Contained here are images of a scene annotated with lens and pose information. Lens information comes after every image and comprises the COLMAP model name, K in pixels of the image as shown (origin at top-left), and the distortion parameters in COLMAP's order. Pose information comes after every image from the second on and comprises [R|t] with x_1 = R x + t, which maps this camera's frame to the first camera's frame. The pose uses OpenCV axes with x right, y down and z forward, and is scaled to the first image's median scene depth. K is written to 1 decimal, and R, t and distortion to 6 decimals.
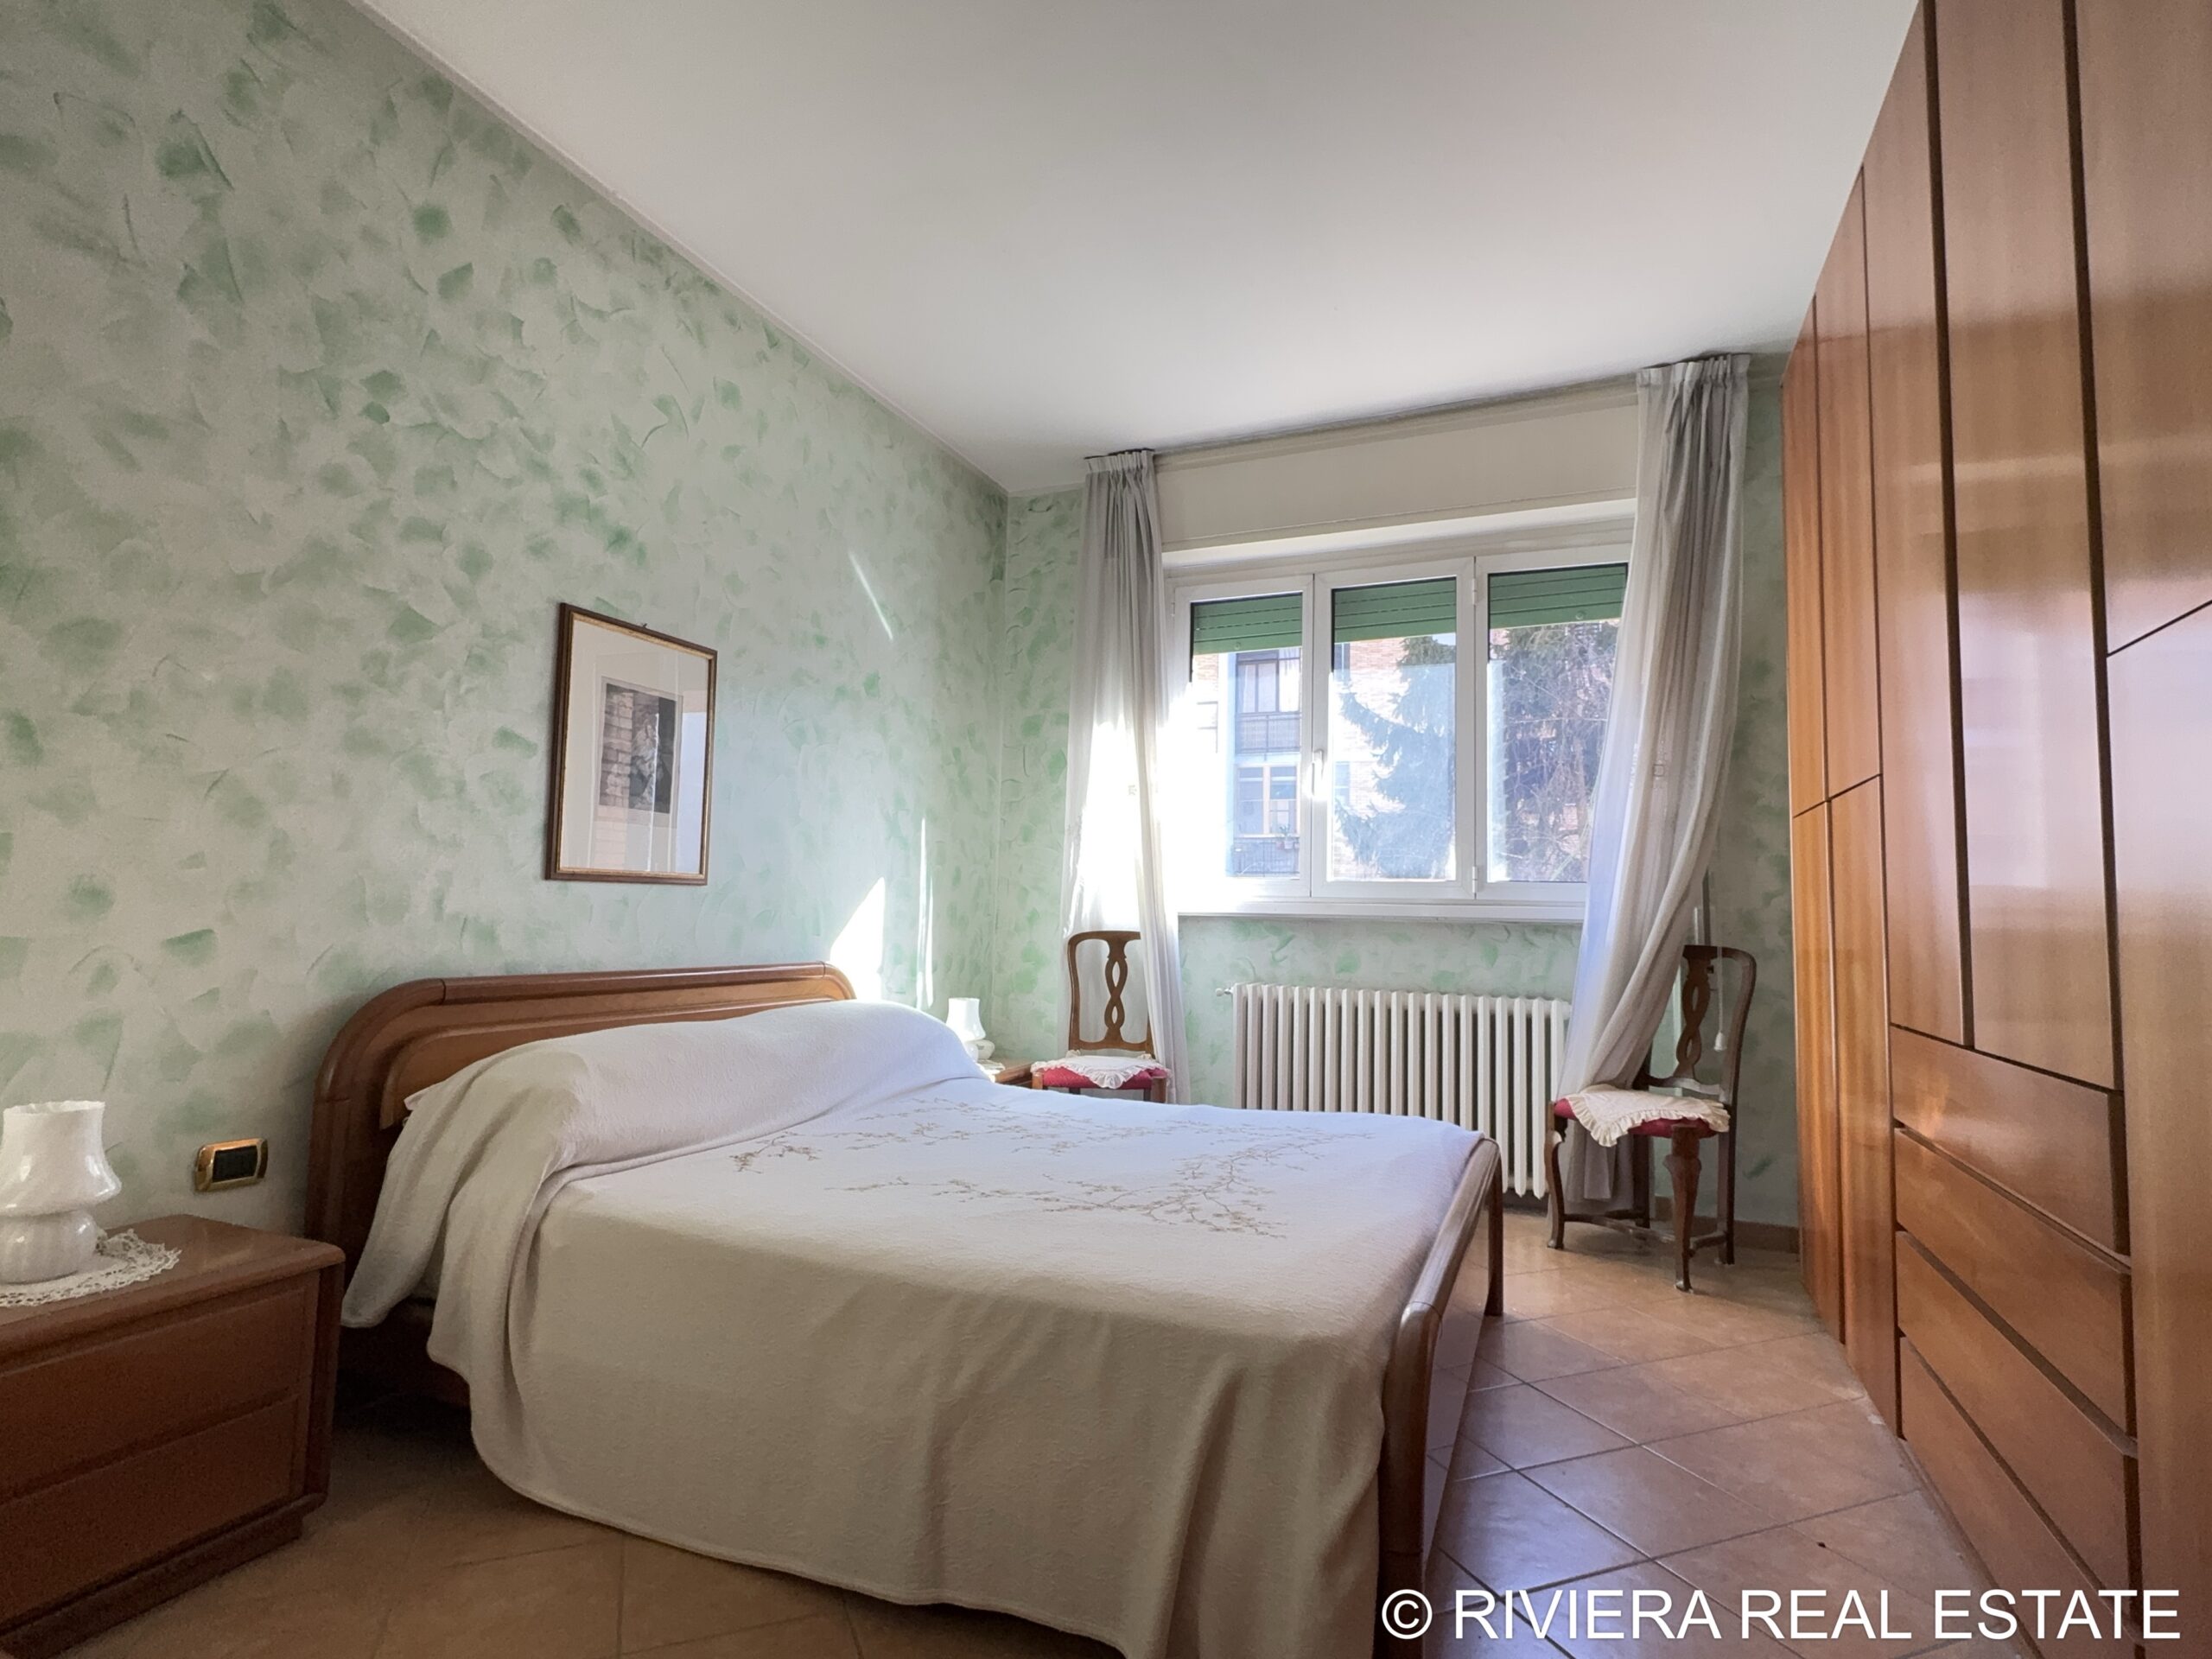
lens RADIAL K [[1099.7, 0, 1106.0], [0, 1099.7, 829.5], [0, 0, 1]] dist [-0.005362, -0.000781]
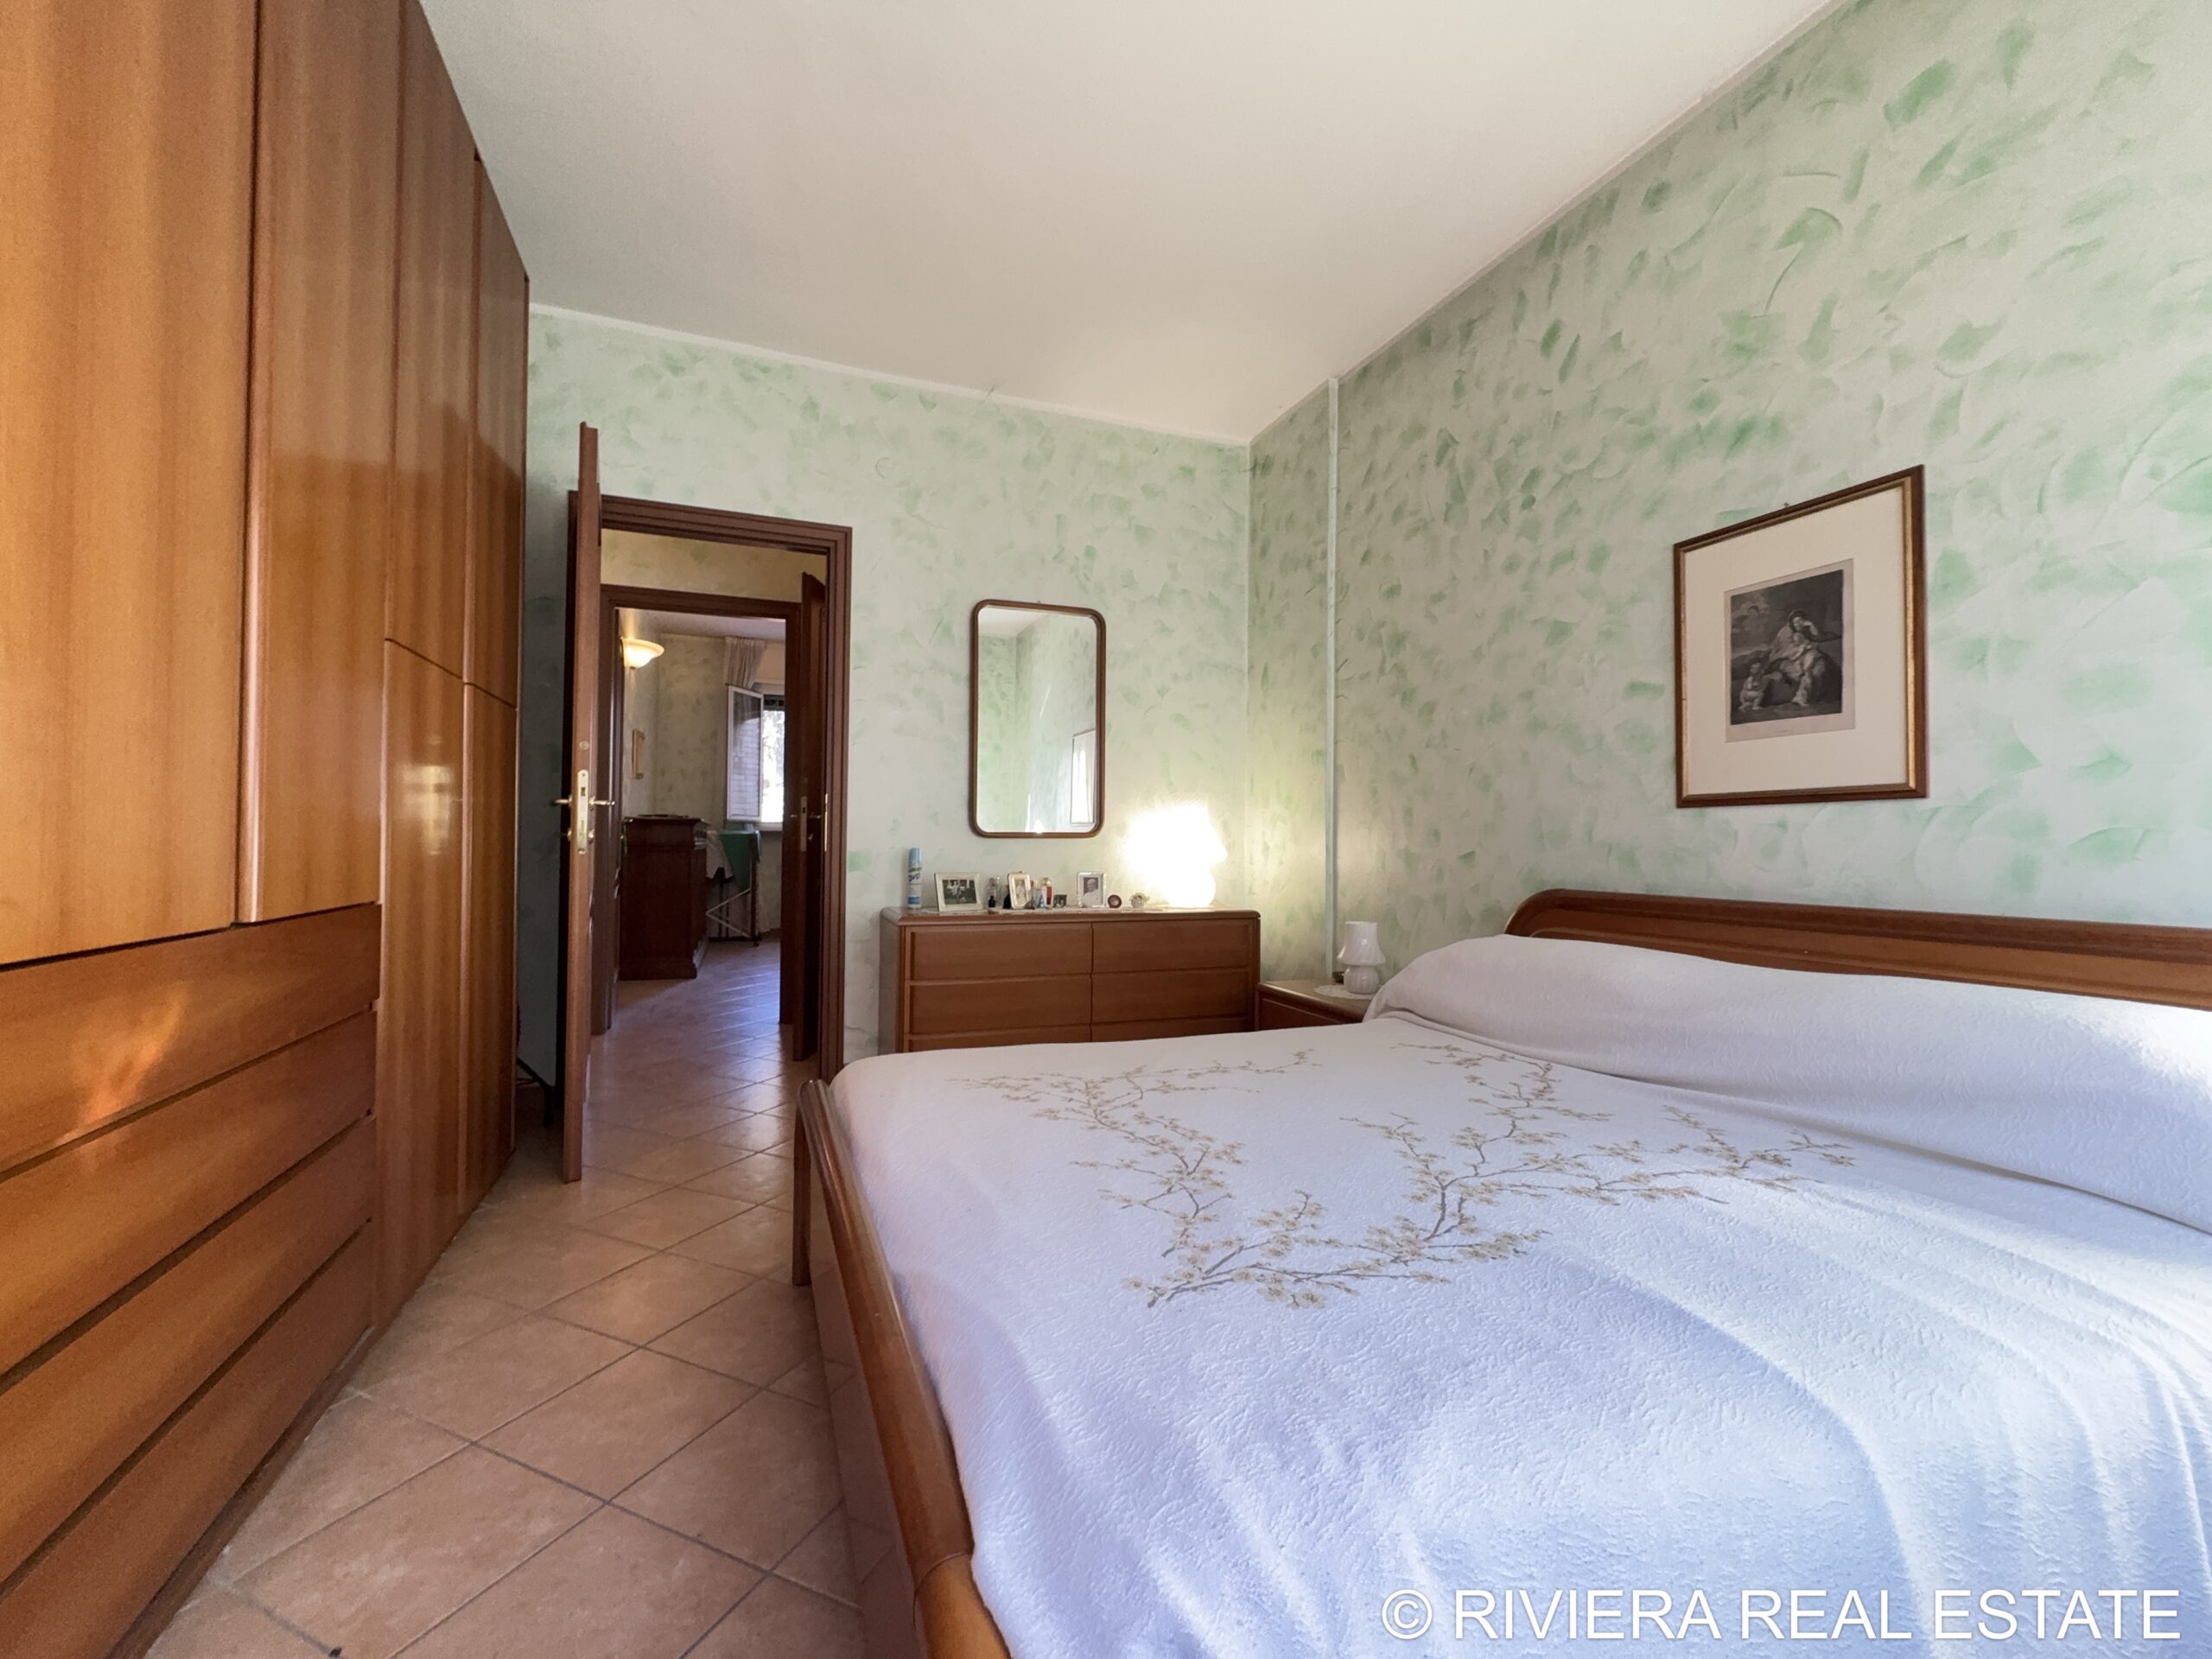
lens RADIAL K [[903.9, 0, 1106.0], [0, 903.9, 829.5], [0, 0, 1]] dist [-0.002490, 0.000044]
pose [[-0.707952, -0.043217, -0.704937, 0.570690], [0.026231, 0.995828, -0.087394, 0.147685], [0.705773, -0.080362, -0.703866, 1.412723]]
